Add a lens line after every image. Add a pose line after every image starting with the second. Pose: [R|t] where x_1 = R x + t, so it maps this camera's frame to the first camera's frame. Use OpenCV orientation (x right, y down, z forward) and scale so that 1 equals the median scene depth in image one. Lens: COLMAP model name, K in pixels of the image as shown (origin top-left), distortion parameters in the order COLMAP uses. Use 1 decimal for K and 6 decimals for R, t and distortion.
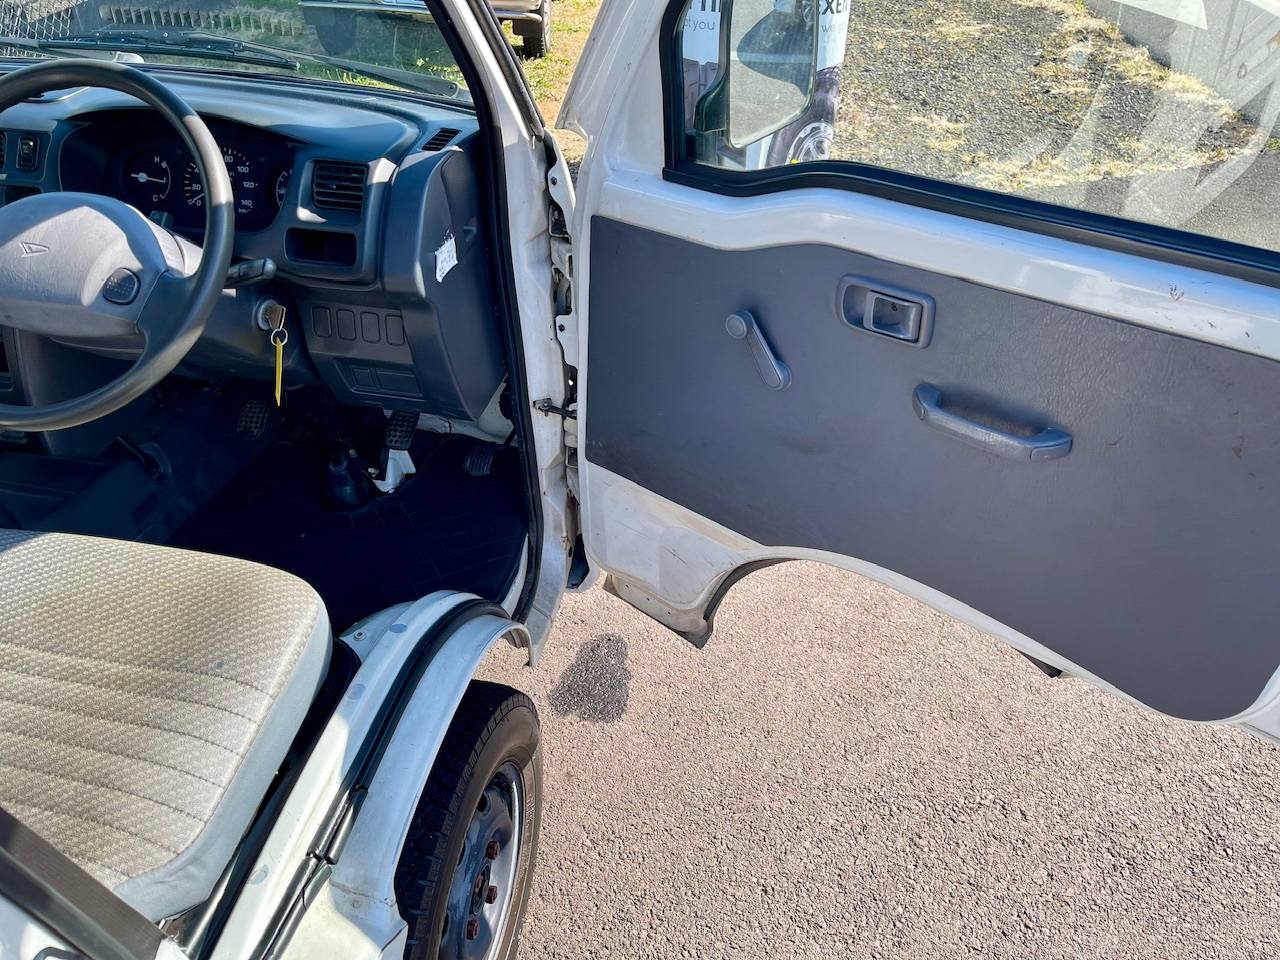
lens RADIAL K [[941.6, 0, 642.1], [0, 941.6, 472.0], [0, 0, 1]] dist [0.059446, -0.077212]
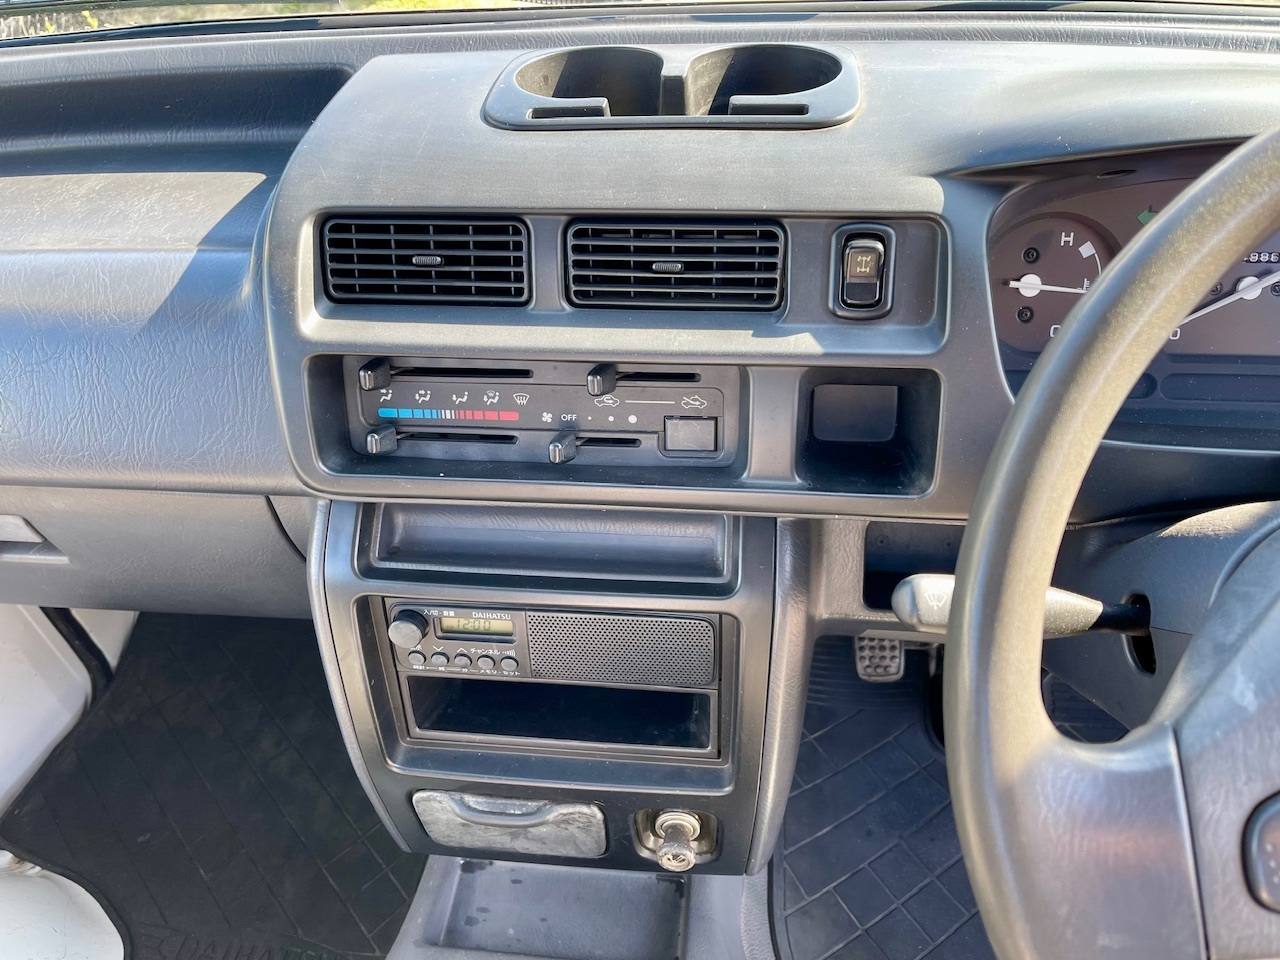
lens RADIAL K [[941.6, 0, 642.1], [0, 941.6, 472.0], [0, 0, 1]] dist [0.059446, -0.077212]
pose [[0.994371, -0.104815, 0.015474, -0.571883], [0.103020, 0.990609, 0.089896, -0.229010], [-0.024752, -0.087796, 0.995831, 0.472307]]
